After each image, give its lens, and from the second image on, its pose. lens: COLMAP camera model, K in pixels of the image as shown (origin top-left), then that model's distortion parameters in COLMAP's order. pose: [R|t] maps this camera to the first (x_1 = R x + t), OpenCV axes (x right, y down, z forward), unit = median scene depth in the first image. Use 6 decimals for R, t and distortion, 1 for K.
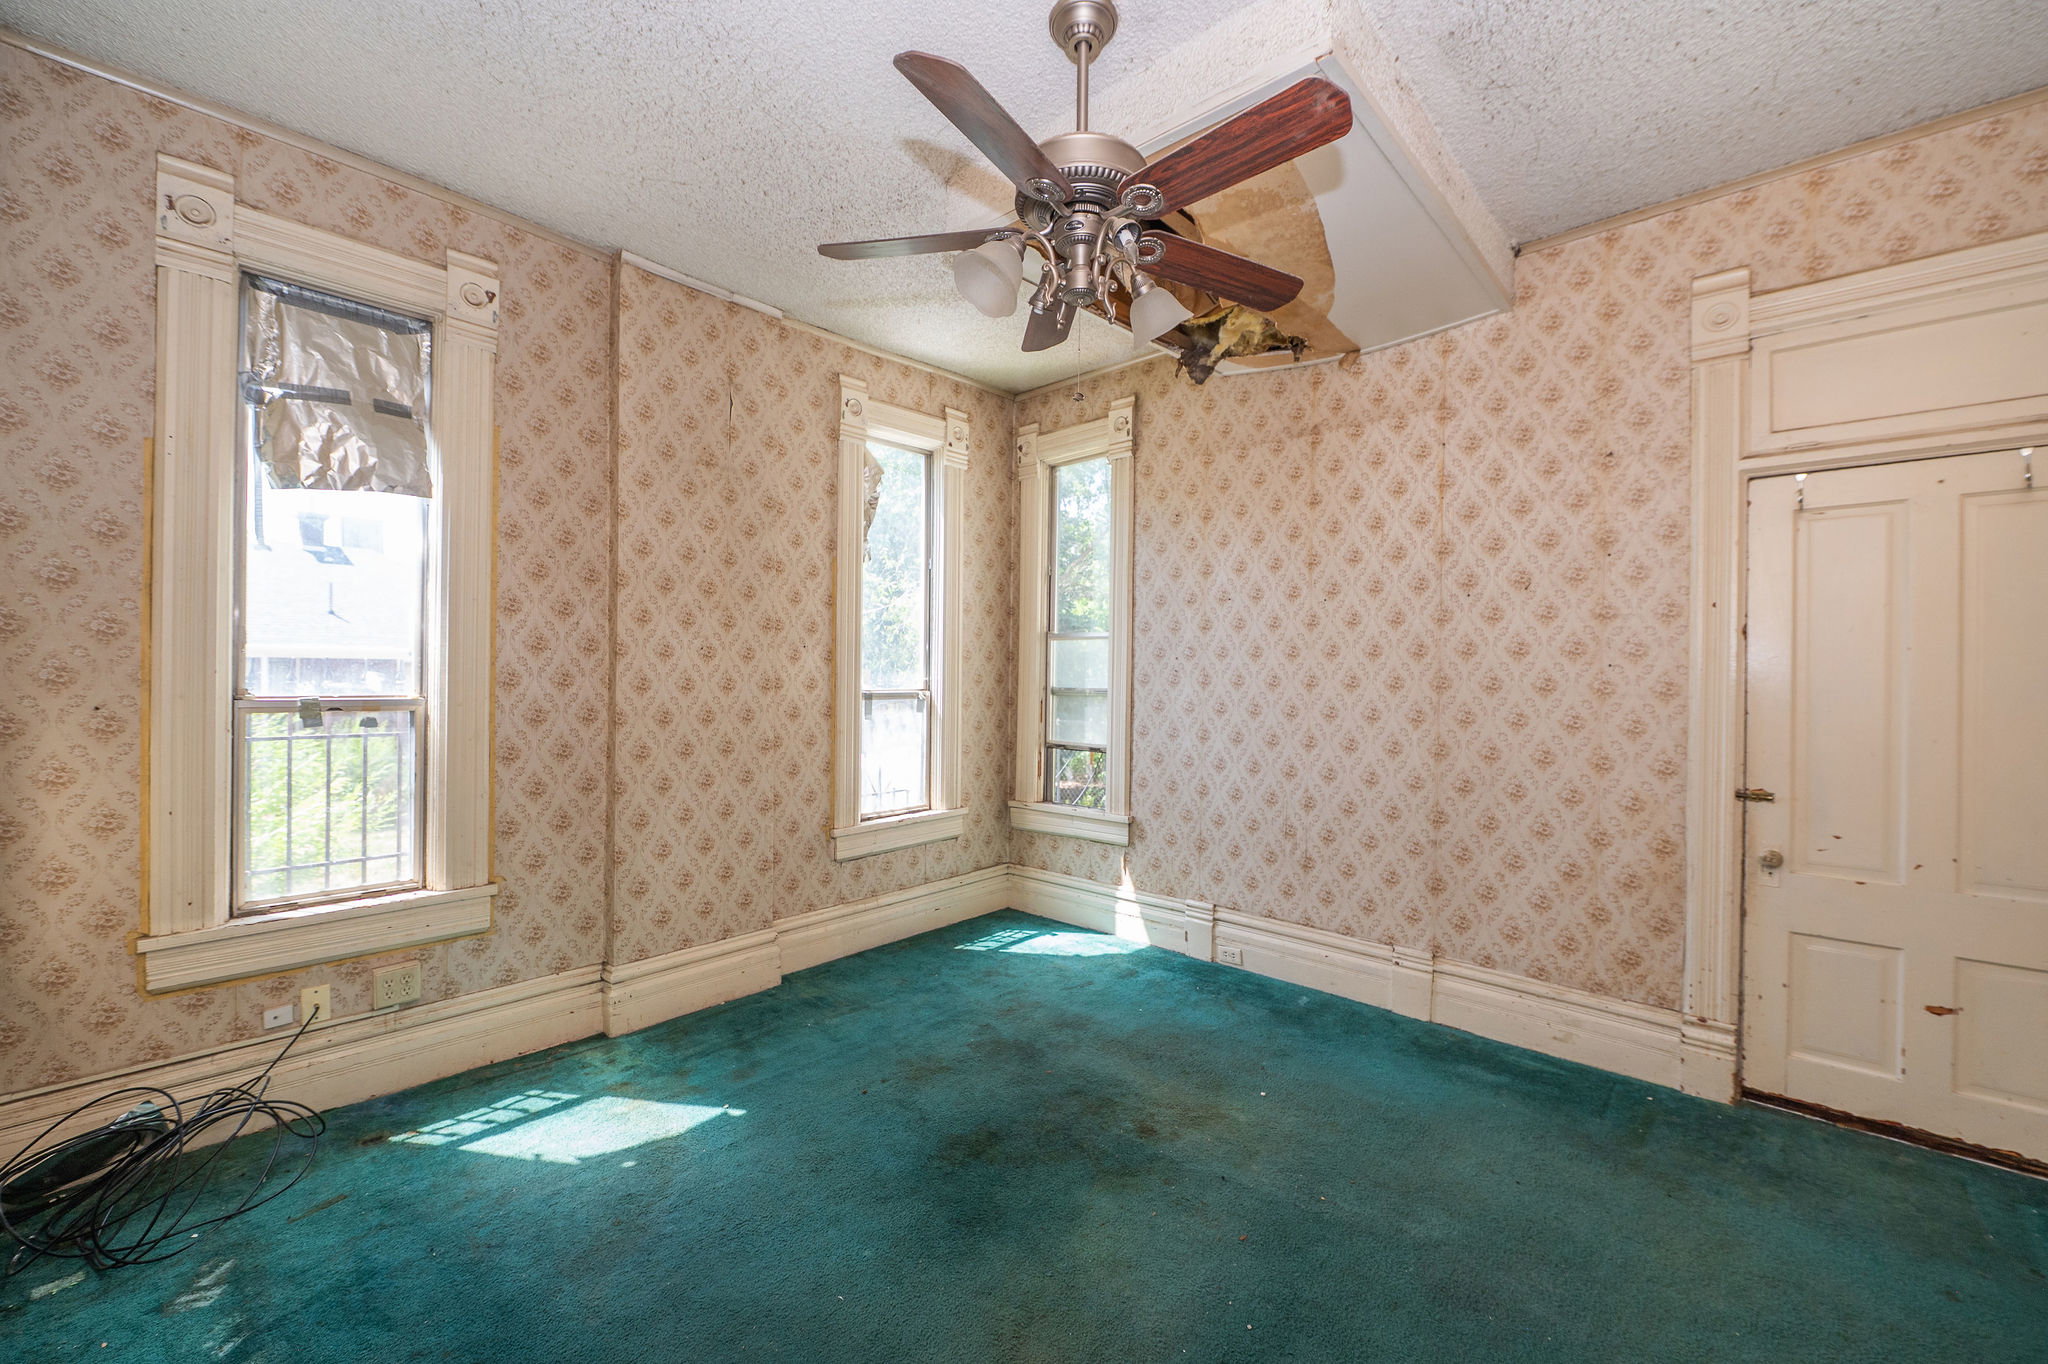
lens RADIAL K [[824.6, 0, 1024.3], [0, 824.6, 680.4], [0, 0, 1]] dist [-0.007191, -0.000614]
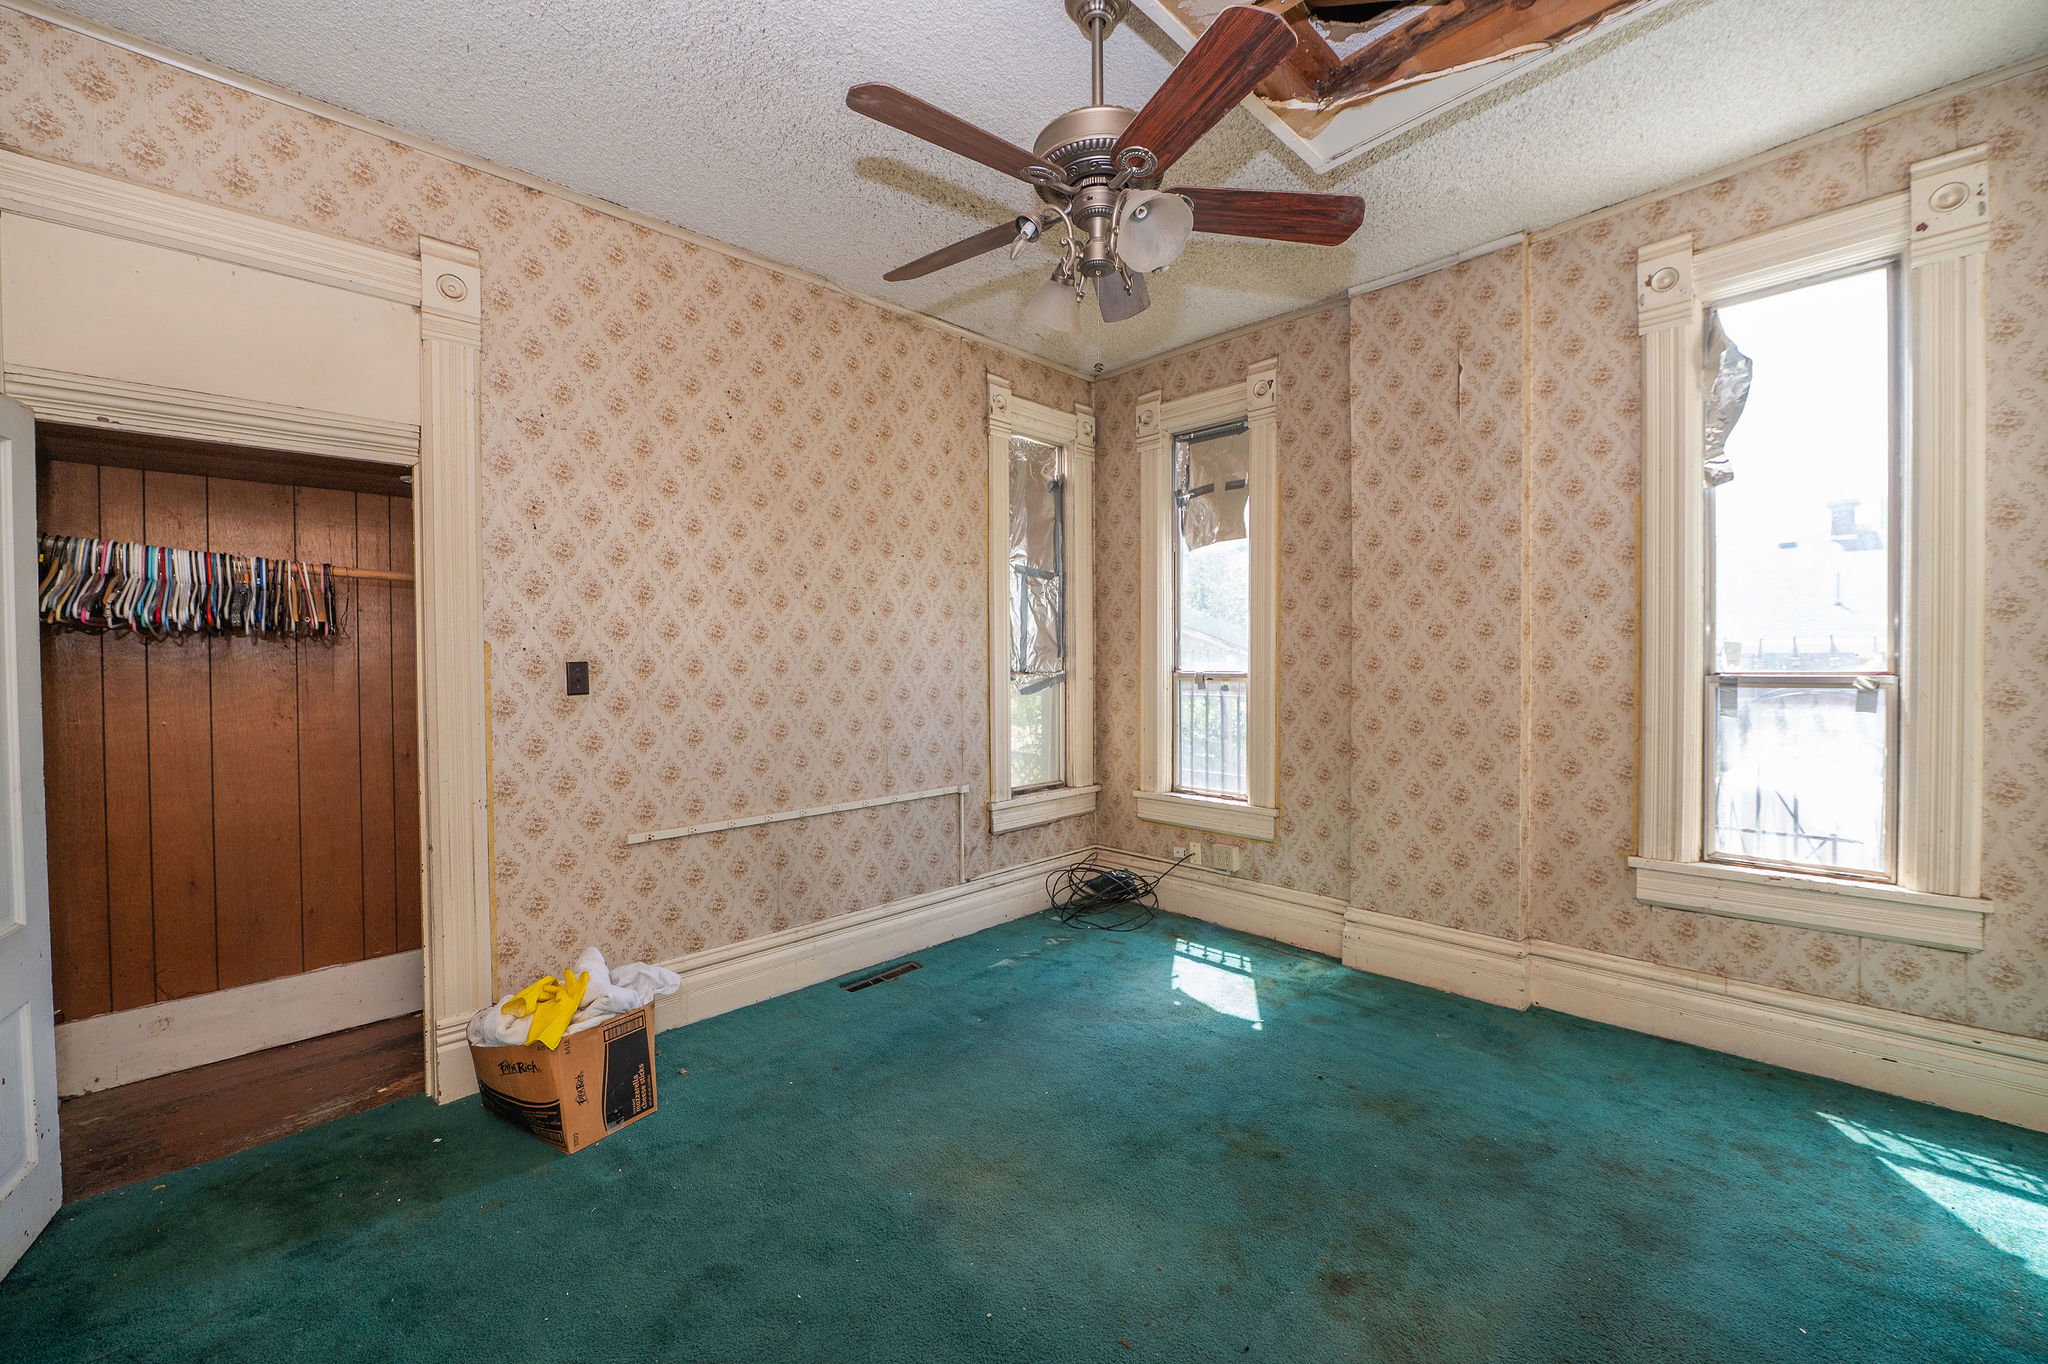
lens RADIAL K [[824.6, 0, 1016.5], [0, 824.6, 675.2], [0, 0, 1]] dist [-0.007191, -0.000614]
pose [[-0.074768, 0.003964, -0.997193, 0.694088], [-0.005215, 0.999977, 0.004366, 0.018578], [0.997187, 0.005527, -0.074746, 0.613951]]
